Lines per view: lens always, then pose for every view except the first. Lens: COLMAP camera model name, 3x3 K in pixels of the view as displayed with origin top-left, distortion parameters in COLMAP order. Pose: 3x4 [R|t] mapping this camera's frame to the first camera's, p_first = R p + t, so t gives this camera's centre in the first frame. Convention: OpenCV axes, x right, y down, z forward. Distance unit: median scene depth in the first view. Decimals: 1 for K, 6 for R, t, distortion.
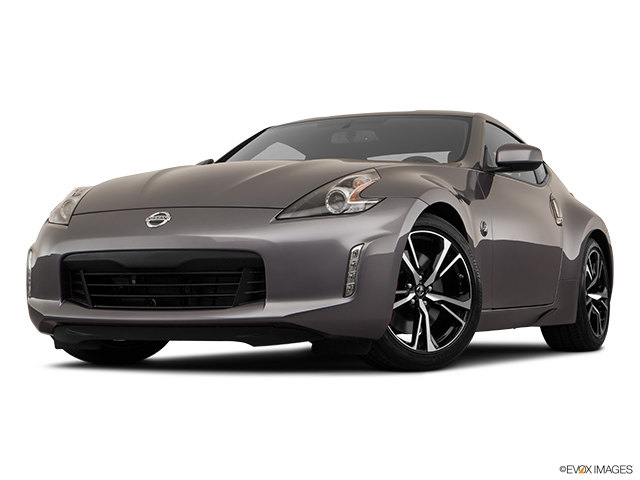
lens RADIAL K [[1293.2, 0, 320.0], [0, 1293.2, 240.0], [0, 0, 1]] dist [-0.065390, -0.177438]
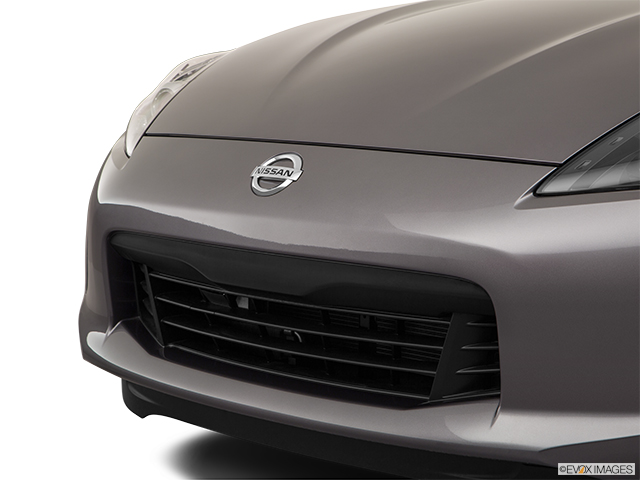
lens RADIAL K [[1604.3, 0, 320.0], [0, 1604.3, 240.0], [0, 0, 1]] dist [0.354378, -0.158101]
pose [[0.944386, 0.038937, -0.326527, 0.061057], [0.018356, 0.985175, 0.170567, -0.081211], [0.328327, -0.167075, 0.929670, 0.477222]]
